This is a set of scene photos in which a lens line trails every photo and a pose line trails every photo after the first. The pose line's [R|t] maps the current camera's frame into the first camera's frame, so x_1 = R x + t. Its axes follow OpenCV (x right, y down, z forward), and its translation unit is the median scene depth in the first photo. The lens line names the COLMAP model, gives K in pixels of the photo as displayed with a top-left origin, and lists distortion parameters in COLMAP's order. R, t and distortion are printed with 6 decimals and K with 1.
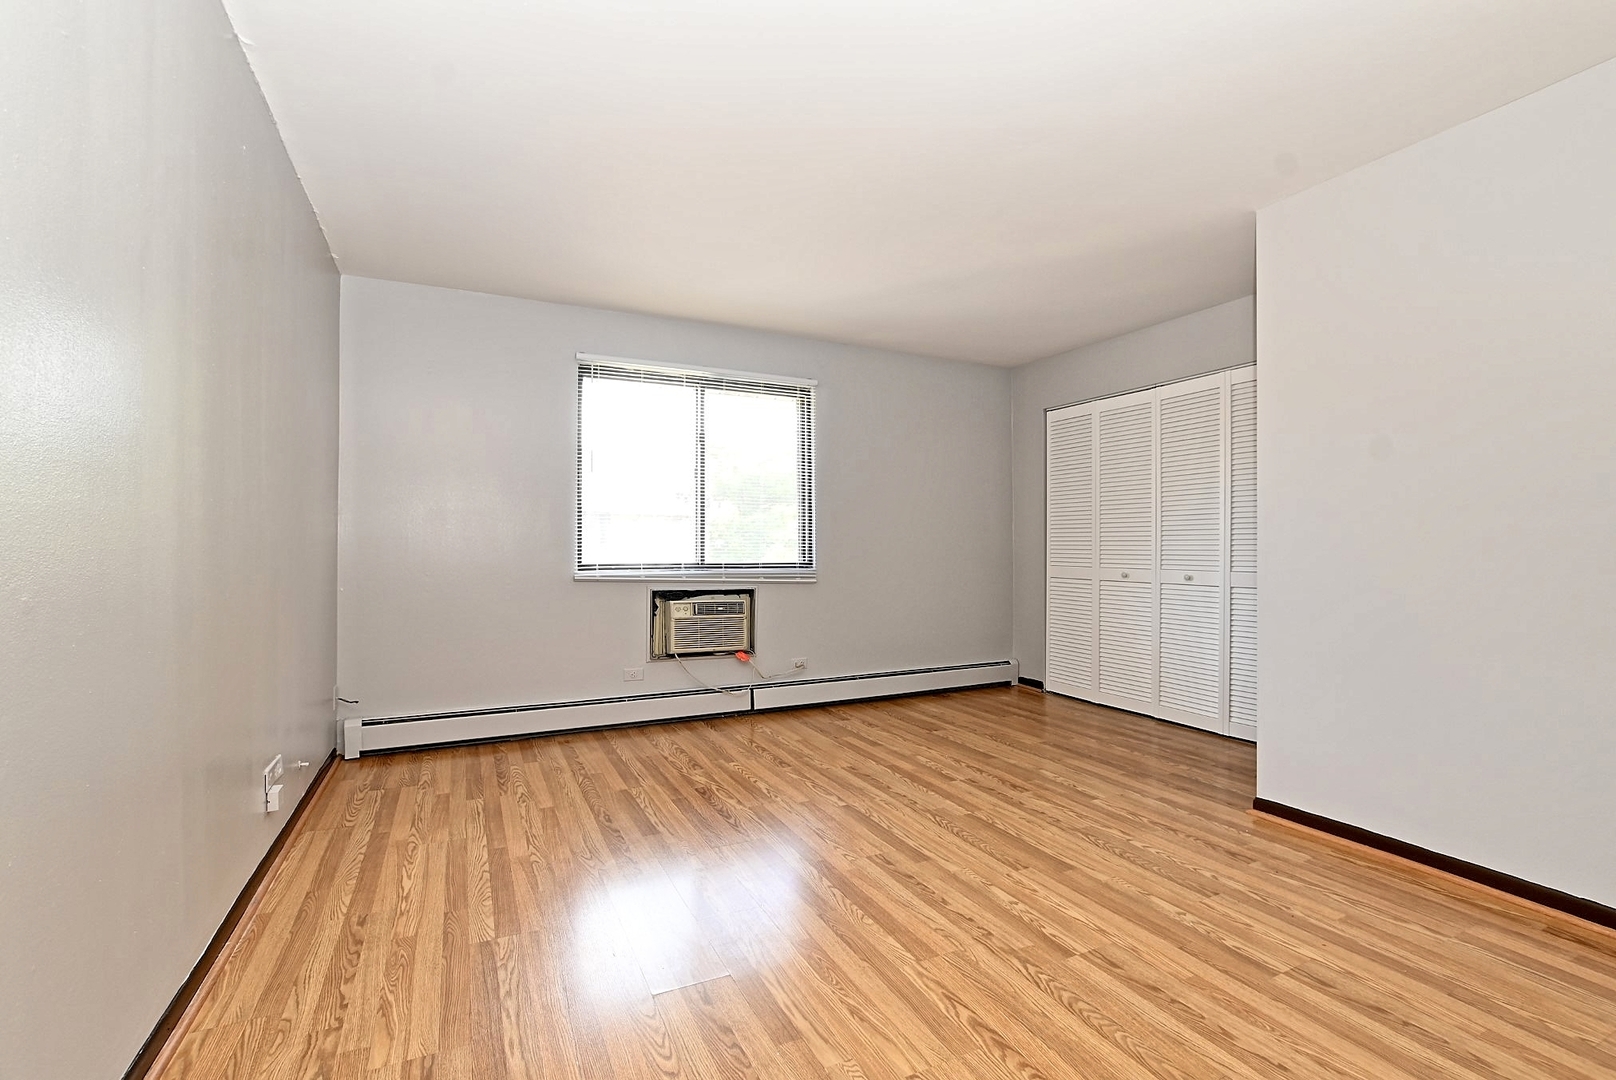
lens RADIAL K [[716.5, 0, 802.2], [0, 716.5, 549.3], [0, 0, 1]] dist [-0.033230, 0.006075]
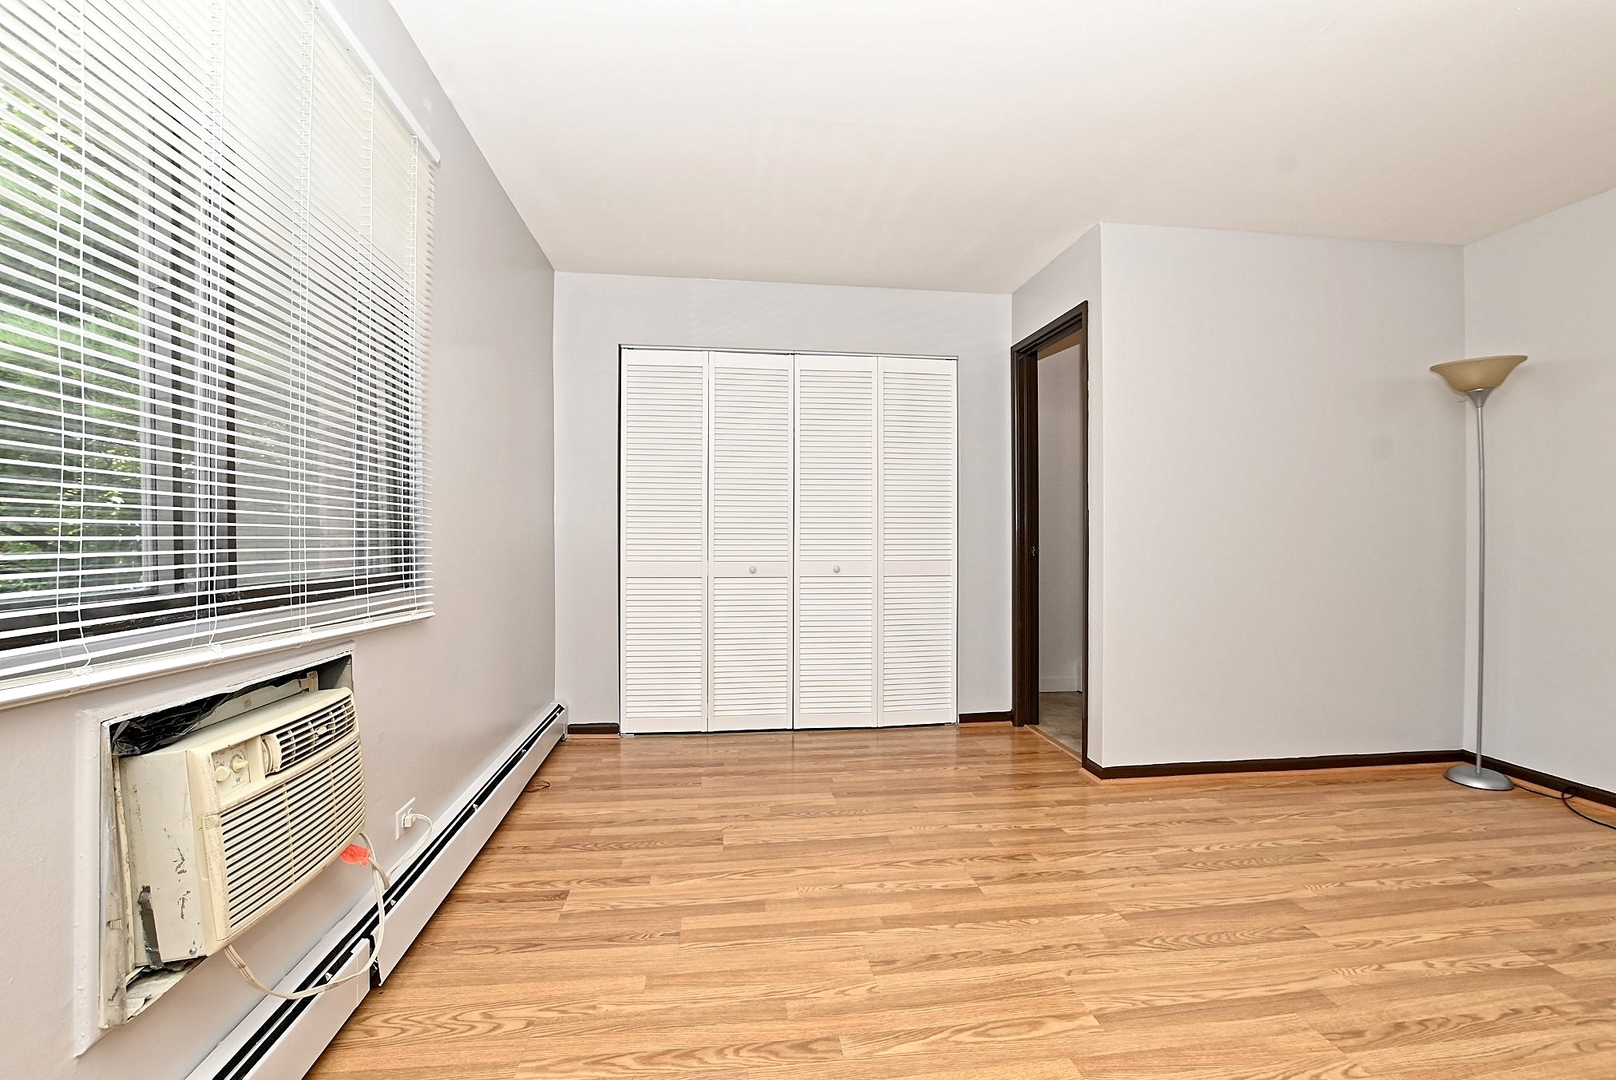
lens RADIAL K [[716.5, 0, 808.6], [0, 716.5, 544.1], [0, 0, 1]] dist [-0.033230, 0.006075]
pose [[0.314249, -0.007940, 0.949307, -0.413976], [0.002807, 0.999968, 0.007434, -0.000096], [-0.949336, 0.000329, 0.314262, 0.855364]]
